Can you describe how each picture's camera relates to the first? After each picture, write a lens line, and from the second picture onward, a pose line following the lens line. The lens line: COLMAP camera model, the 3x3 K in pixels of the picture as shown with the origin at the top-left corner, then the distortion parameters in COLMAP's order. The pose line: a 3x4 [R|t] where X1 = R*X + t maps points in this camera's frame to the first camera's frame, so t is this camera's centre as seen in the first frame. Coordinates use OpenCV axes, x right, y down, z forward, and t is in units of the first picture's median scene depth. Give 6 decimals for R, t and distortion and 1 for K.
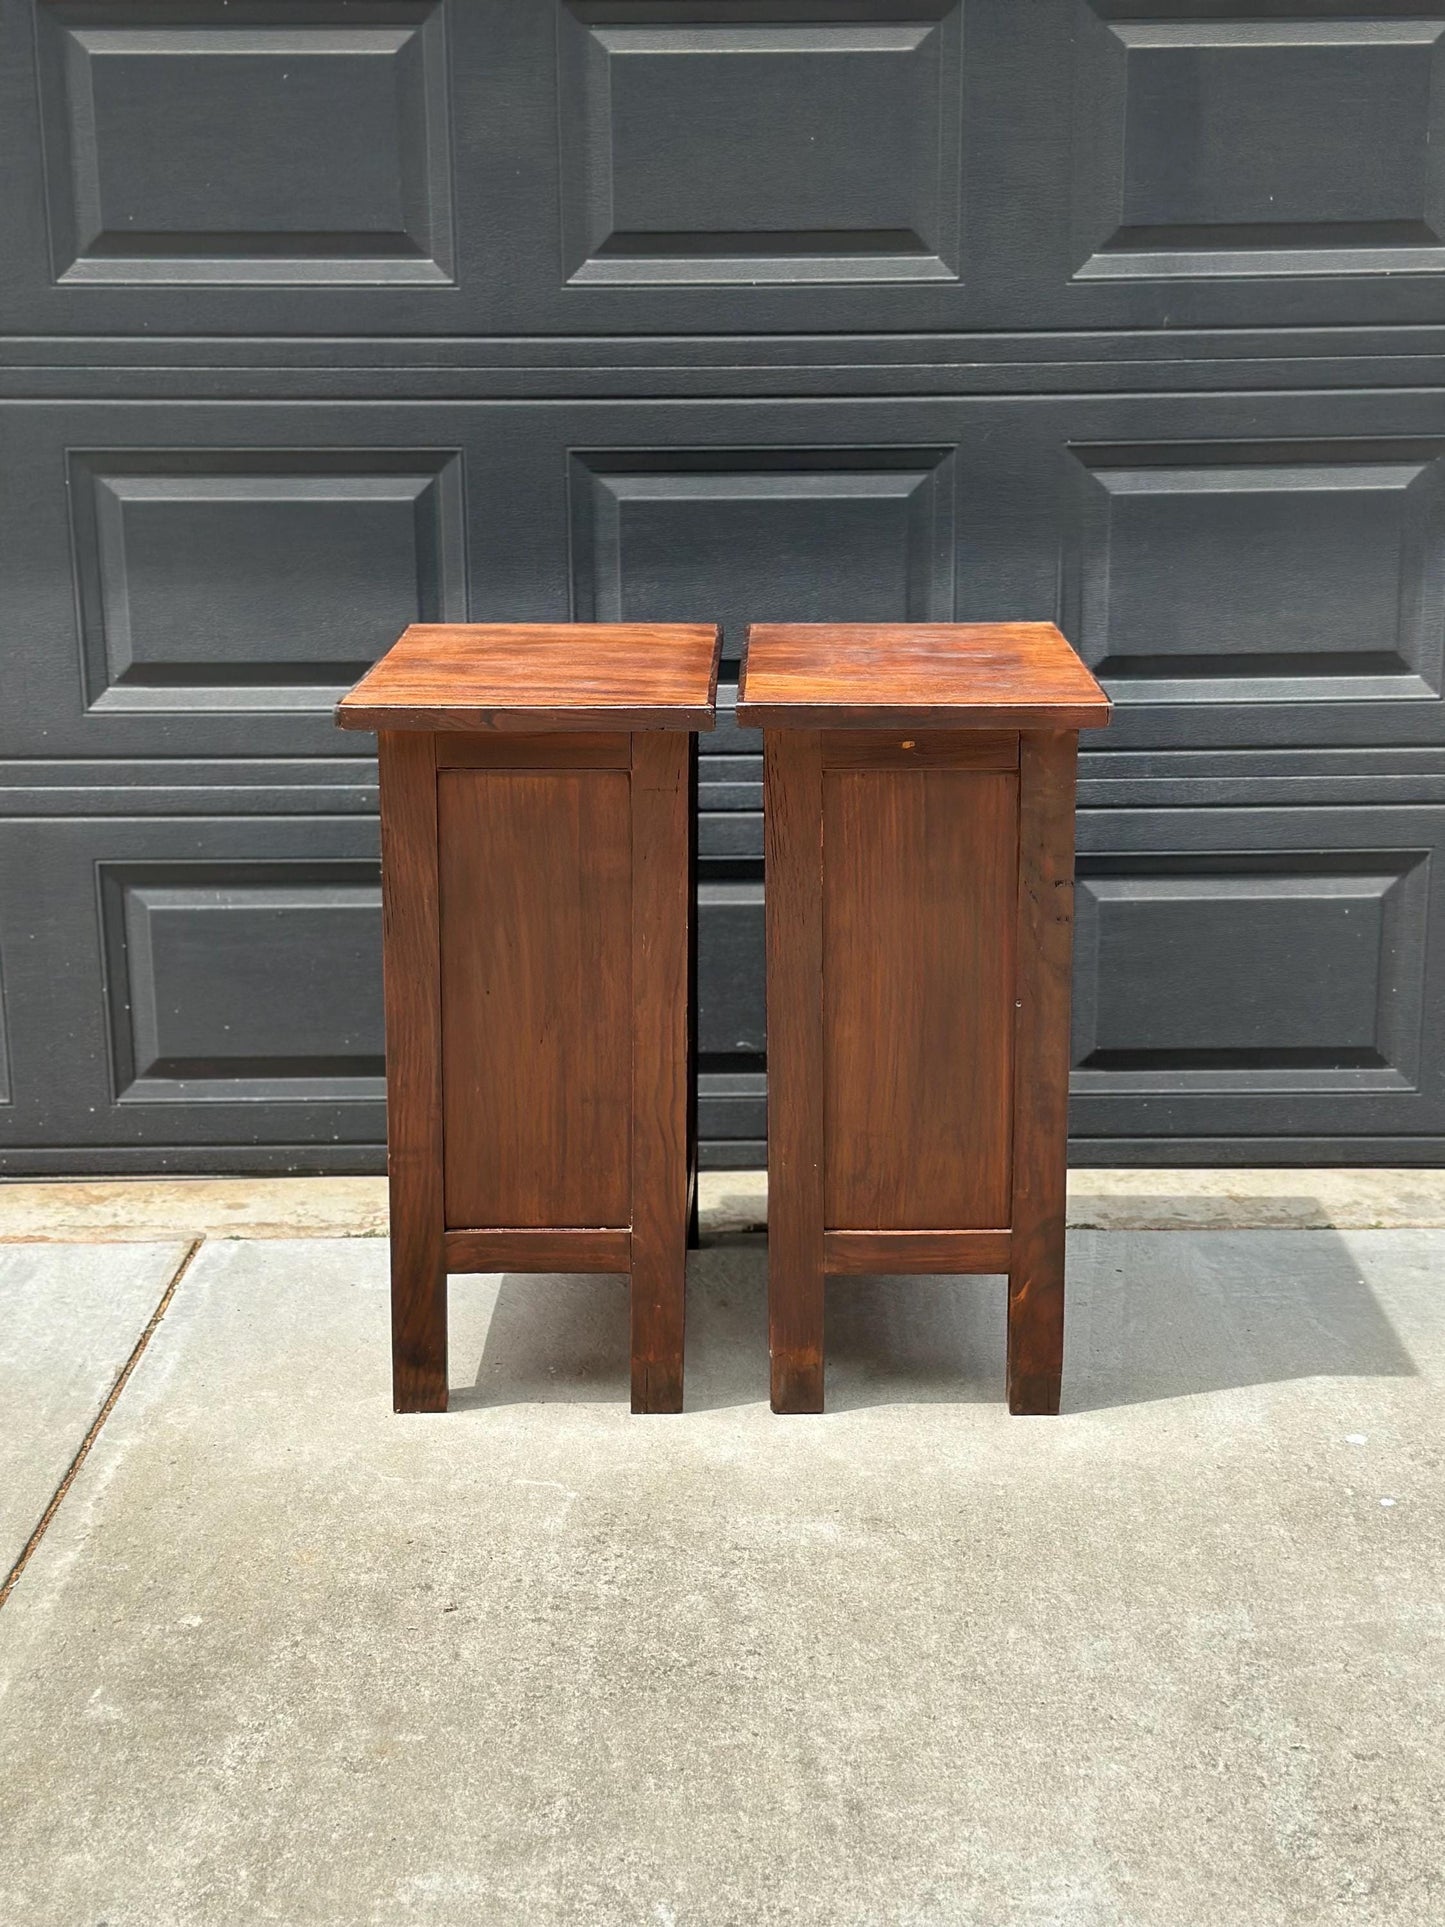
lens RADIAL K [[2684.1, 0, 714.7], [0, 2684.1, 976.4], [0, 0, 1]] dist [0.133269, 0.000000]
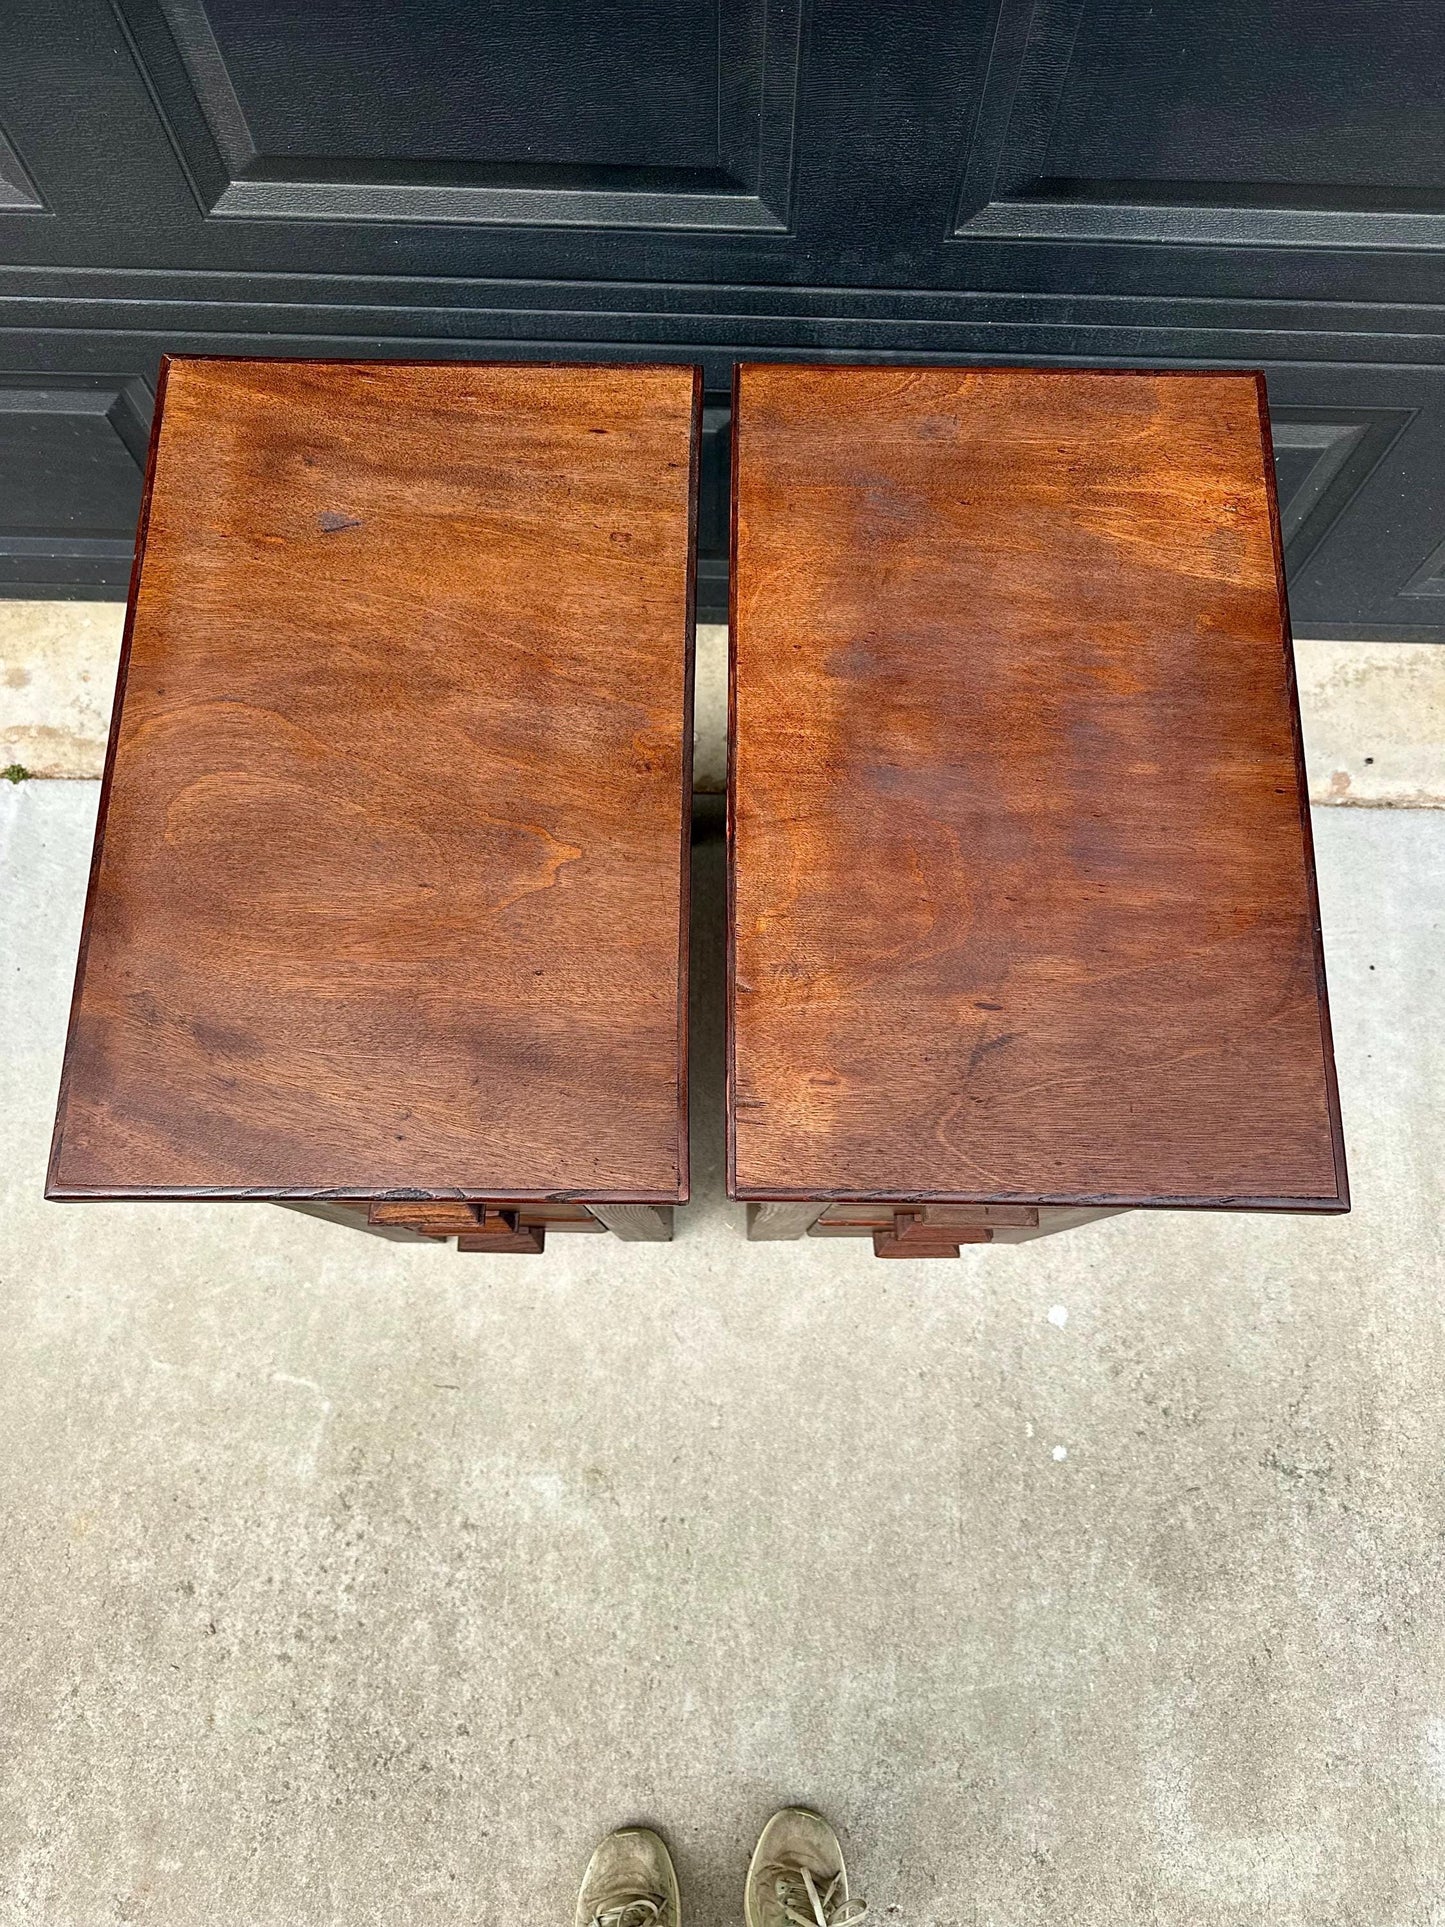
lens RADIAL K [[1380.5, 0, 724.1], [0, 1380.5, 977.7], [0, 0, 1]] dist [0.003253, -0.012191]
pose [[0.999362, 0.035063, 0.006856, 0.098088], [-0.023545, 0.502020, 0.864536, -0.380751], [0.026871, -0.864145, 0.502525, 0.864713]]
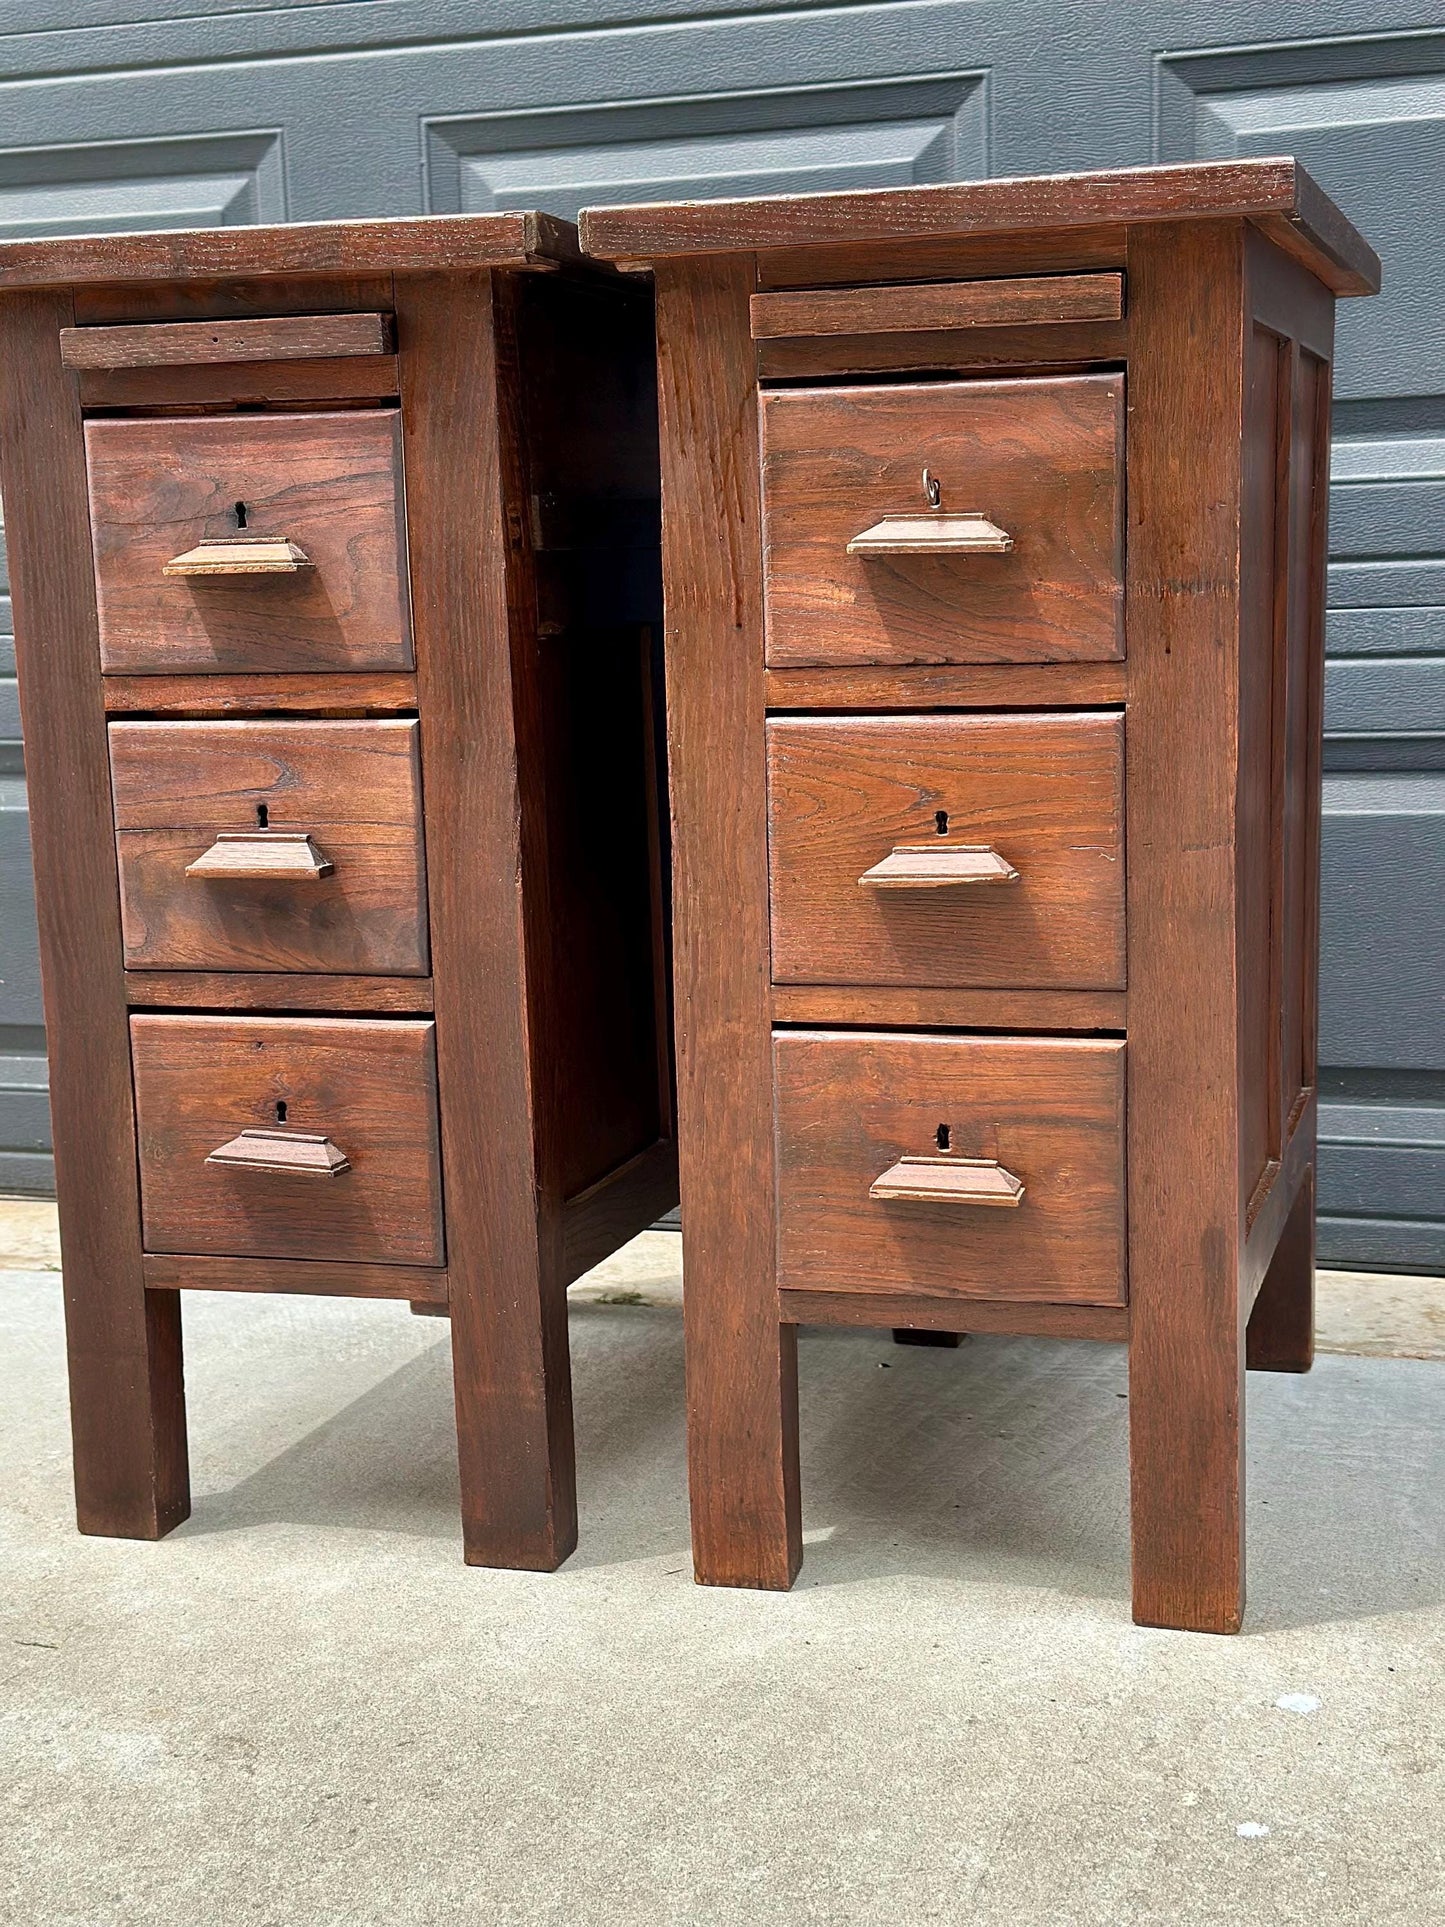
lens RADIAL K [[2684.1, 0, 726.9], [0, 2684.1, 973.6], [0, 0, 1]] dist [0.133269, 0.000000]
pose [[0.947834, 0.030430, -0.317309, 0.300371], [-0.063692, 0.993439, -0.094983, 0.095857], [0.312337, 0.110238, 0.943553, 0.504246]]
